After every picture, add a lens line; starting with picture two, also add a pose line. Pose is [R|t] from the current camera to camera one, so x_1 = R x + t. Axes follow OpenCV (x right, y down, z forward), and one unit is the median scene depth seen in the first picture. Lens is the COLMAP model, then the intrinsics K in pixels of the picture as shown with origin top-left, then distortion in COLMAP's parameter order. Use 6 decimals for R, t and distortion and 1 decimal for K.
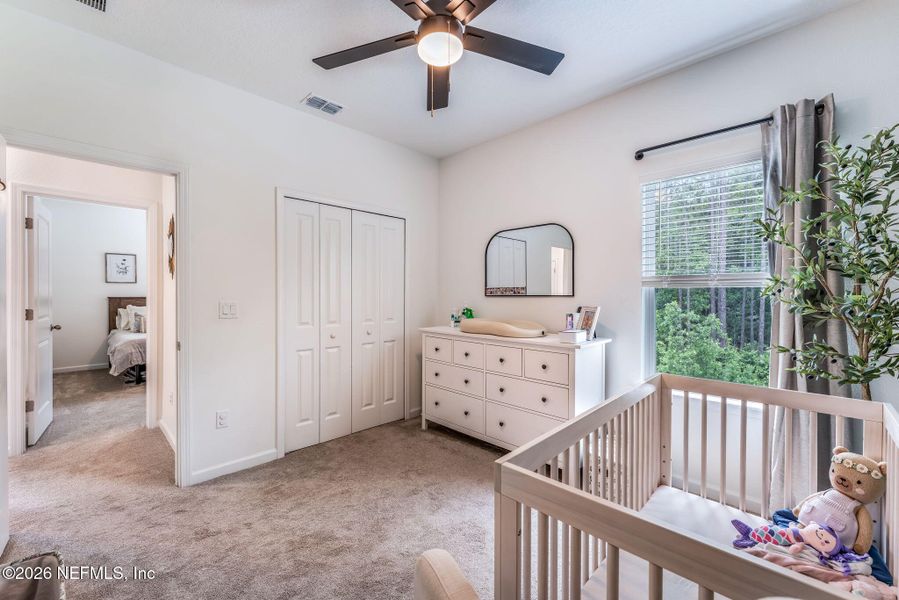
lens RADIAL K [[360.4, 0, 445.8], [0, 360.4, 297.9], [0, 0, 1]] dist [-0.008940, -0.000227]
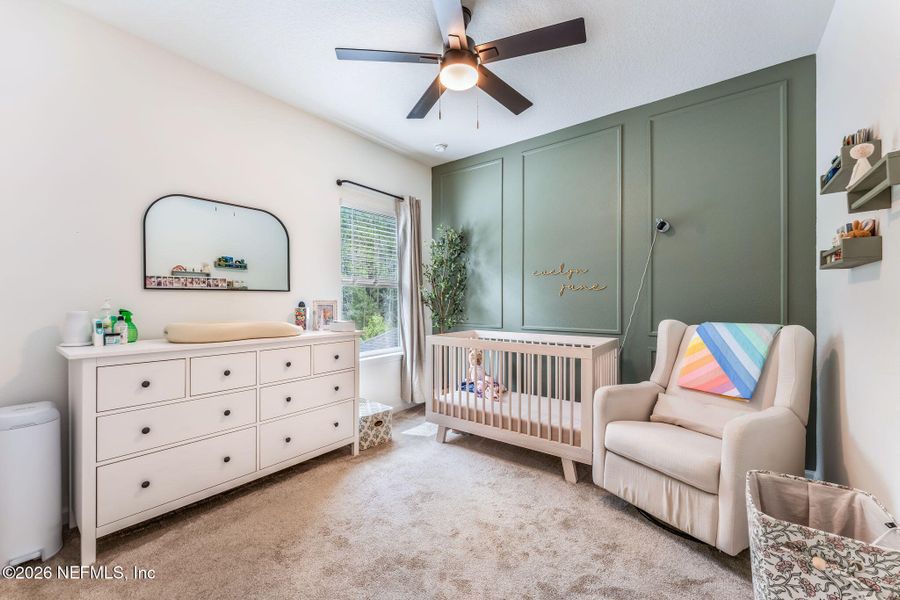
lens RADIAL K [[360.8, 0, 446.3], [0, 360.8, 297.9], [0, 0, 1]] dist [-0.008940, -0.000227]
pose [[-0.126911, 0.001550, 0.991913, -0.648004], [0.005652, 0.999984, -0.000840, 0.016082], [-0.991898, 0.005500, -0.126918, 0.645759]]
